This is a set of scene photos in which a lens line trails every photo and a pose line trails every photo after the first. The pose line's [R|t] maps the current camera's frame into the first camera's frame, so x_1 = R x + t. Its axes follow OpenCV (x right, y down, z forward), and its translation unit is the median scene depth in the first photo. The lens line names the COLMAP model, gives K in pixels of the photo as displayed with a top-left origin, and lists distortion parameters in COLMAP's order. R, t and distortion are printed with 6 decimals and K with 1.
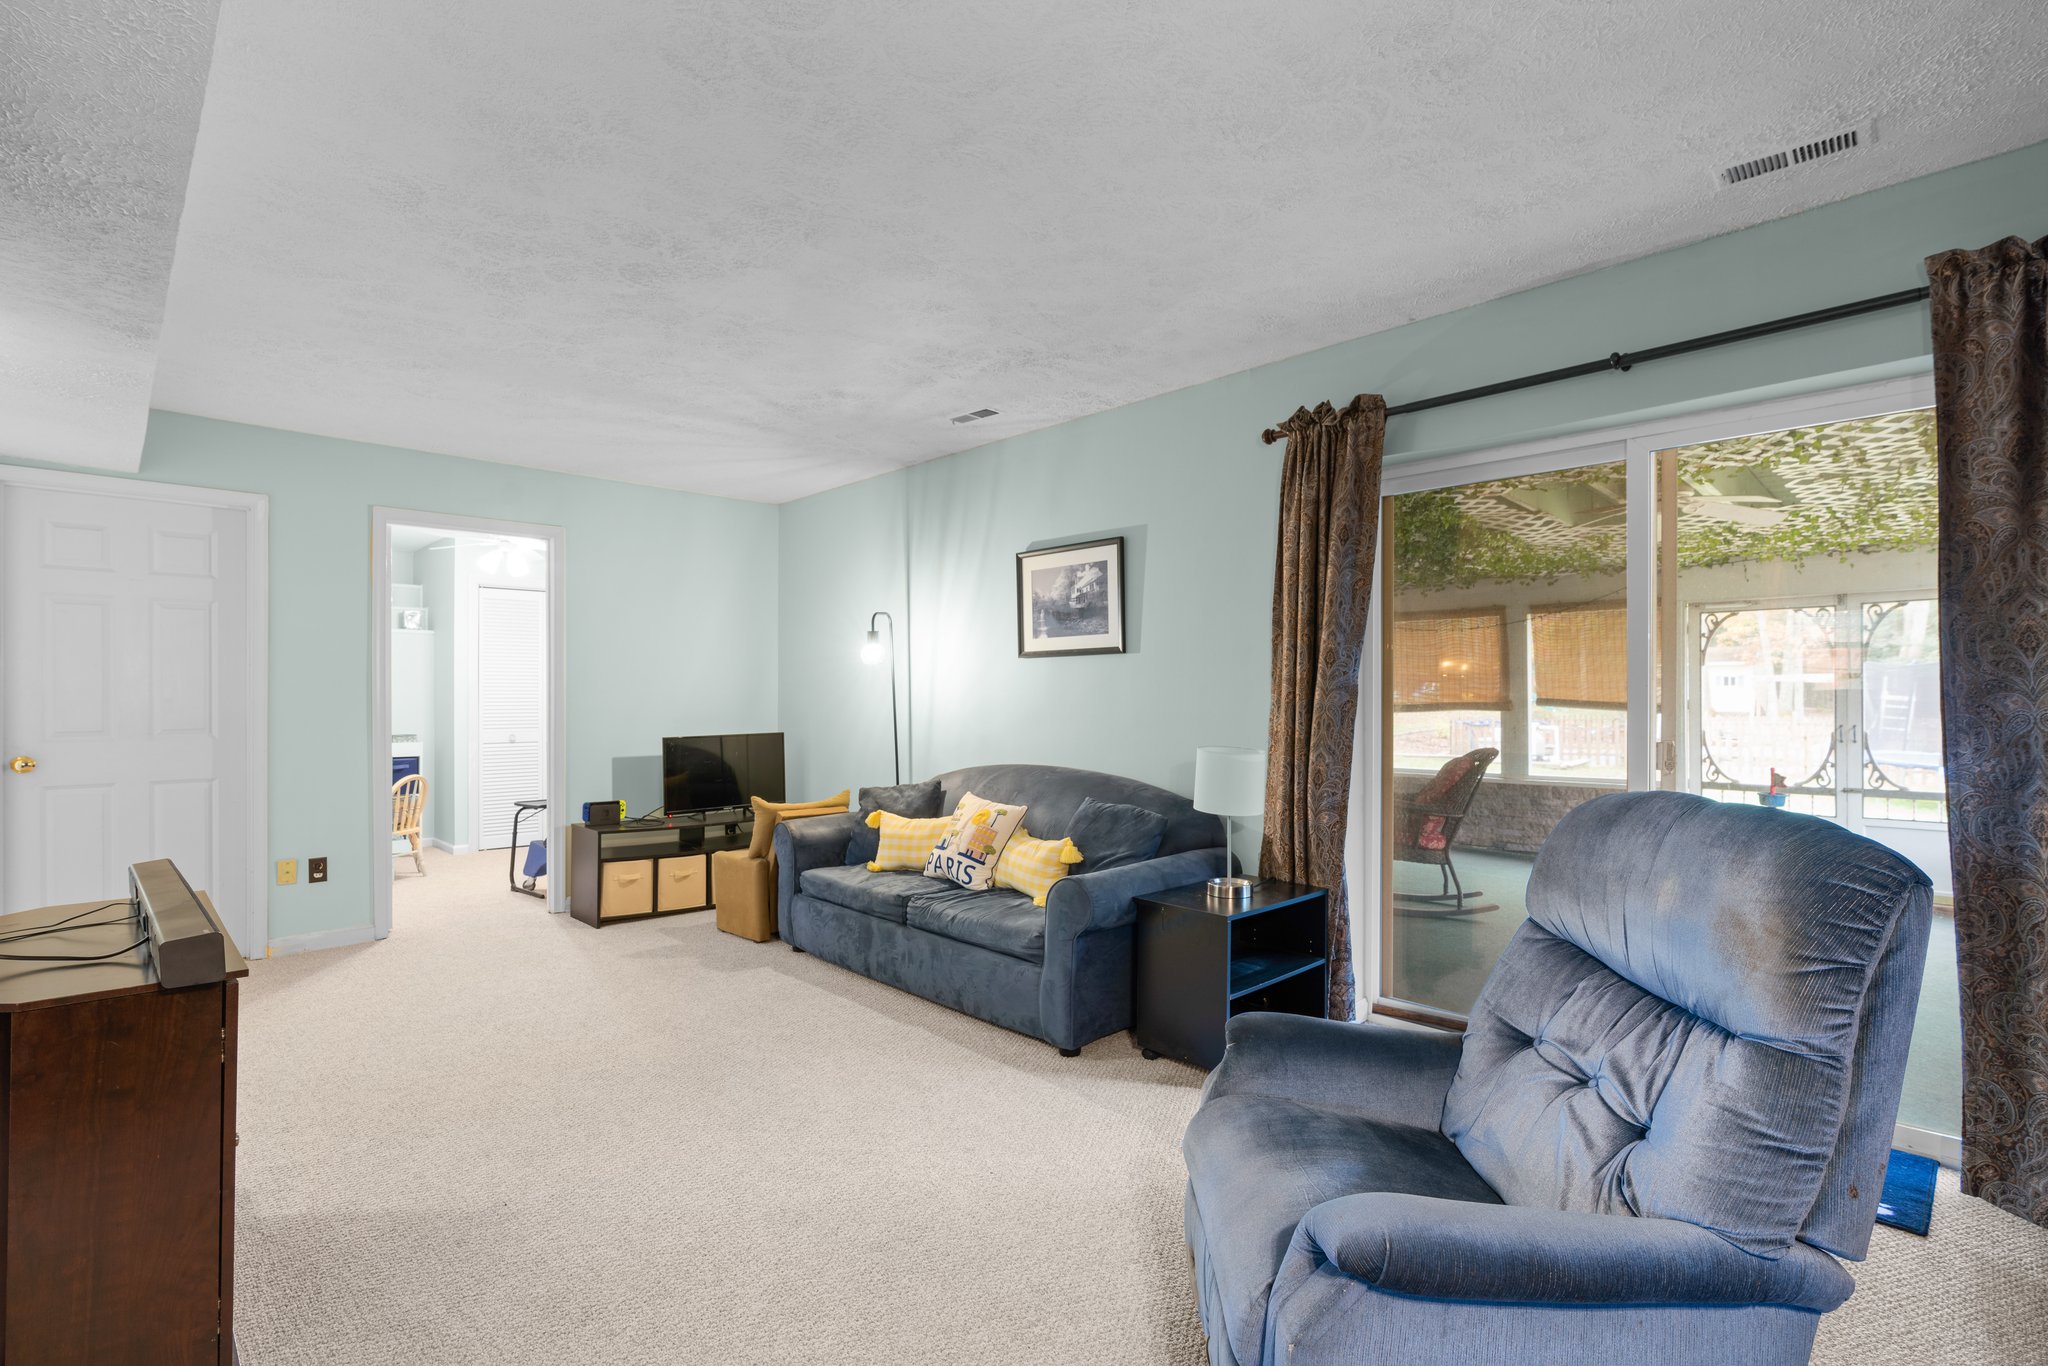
lens RADIAL K [[942.9, 0, 1020.7], [0, 942.9, 704.2], [0, 0, 1]] dist [-0.001922, -0.000018]
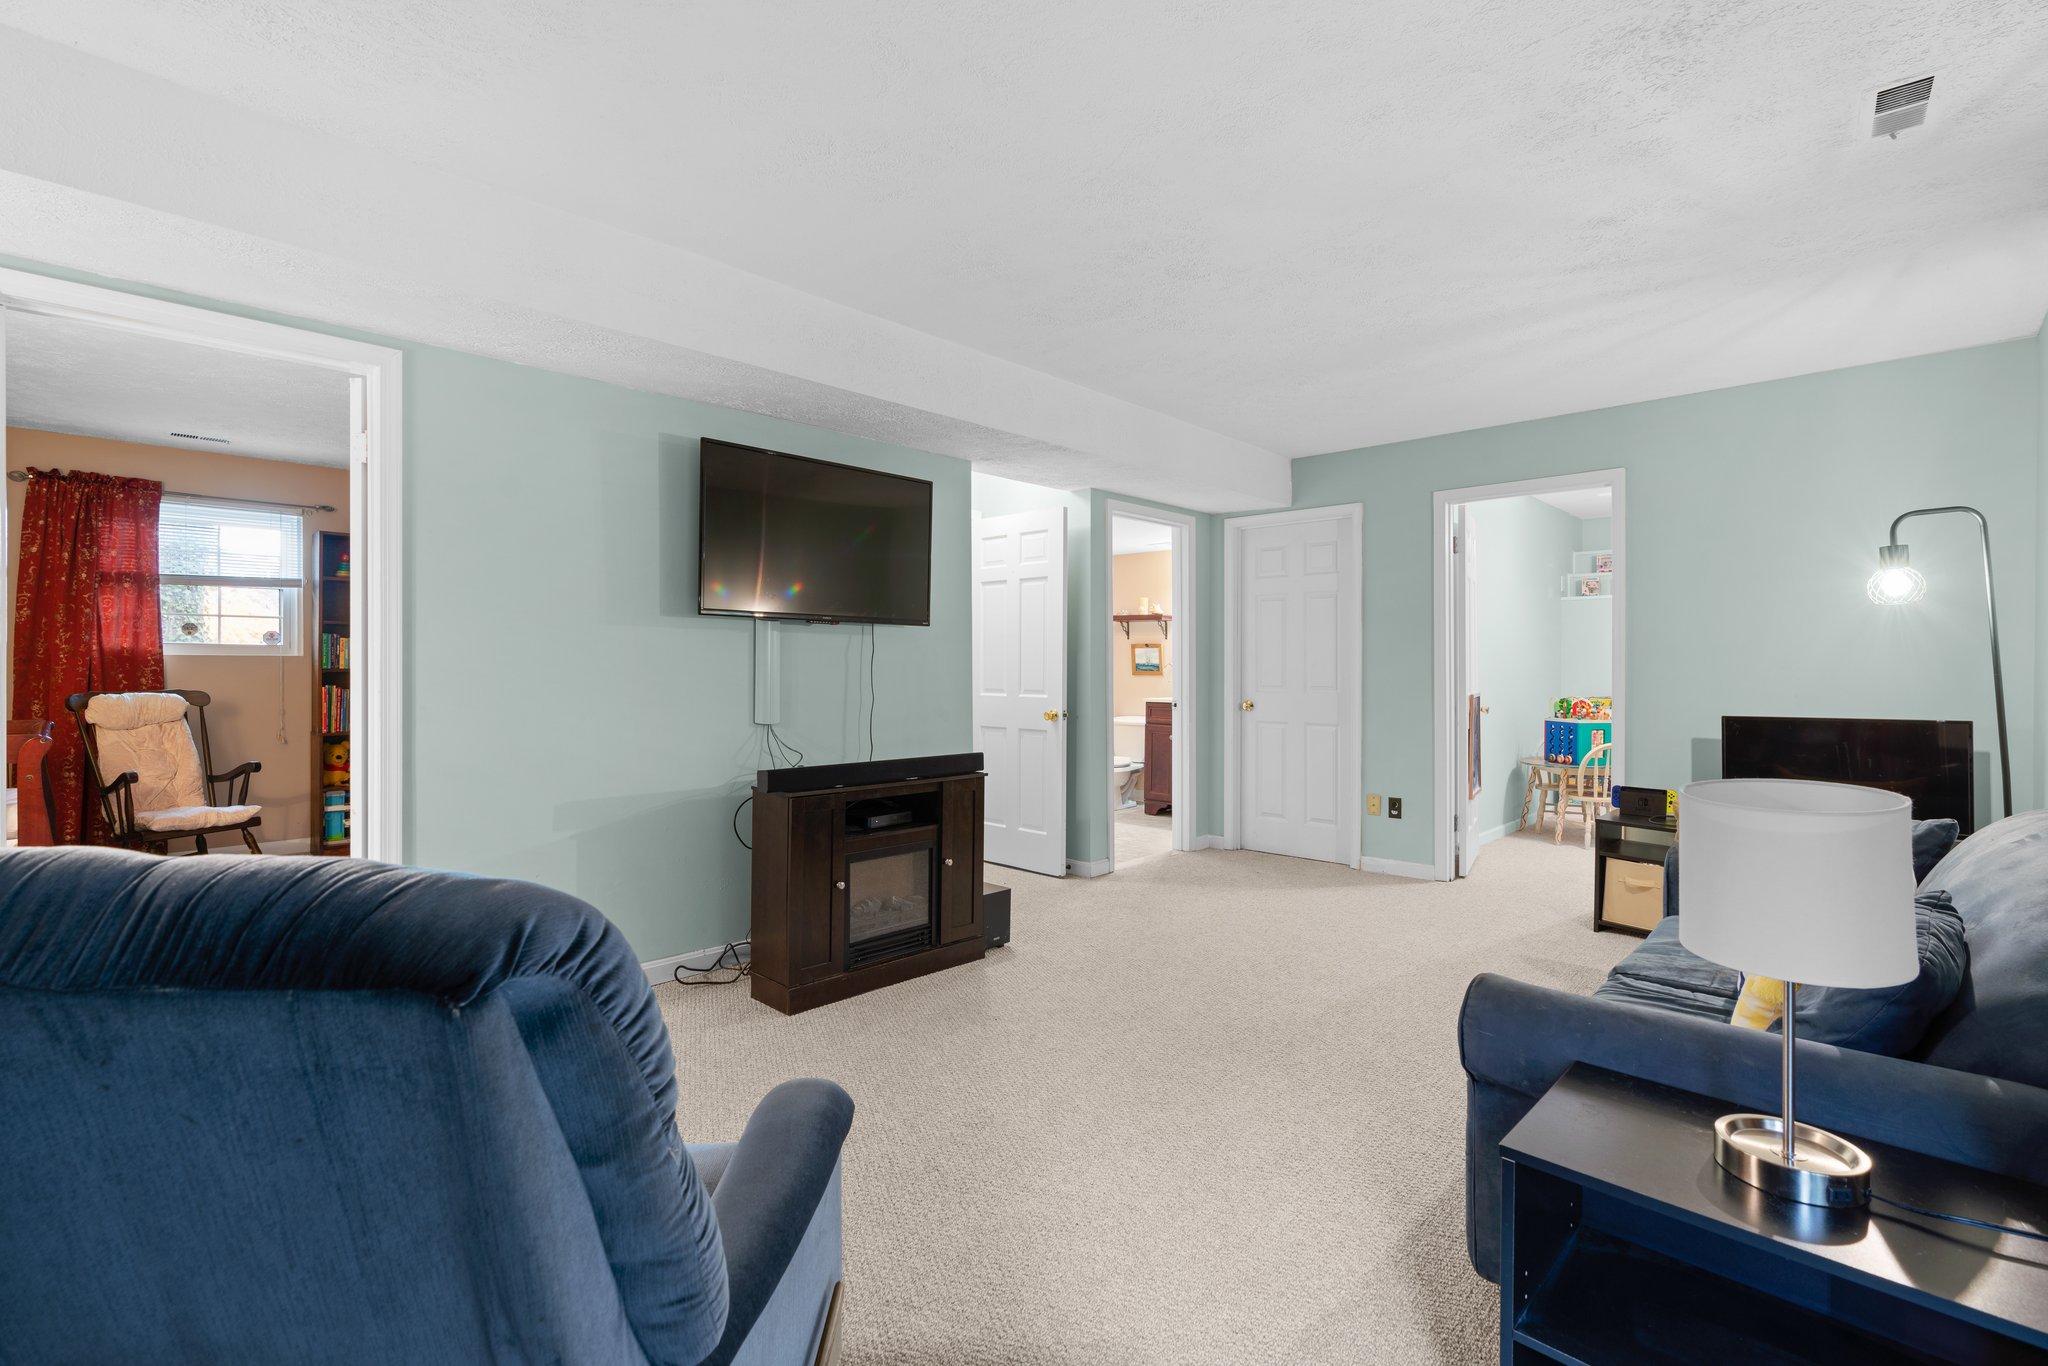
lens RADIAL K [[940.3, 0, 1024.0], [0, 940.3, 683.0], [0, 0, 1]] dist [-0.002541, -0.000267]
pose [[0.031158, 0.020520, -0.999304, 0.427759], [-0.005266, 0.999779, 0.020366, -0.004276], [0.999501, 0.004628, 0.031259, 0.491727]]
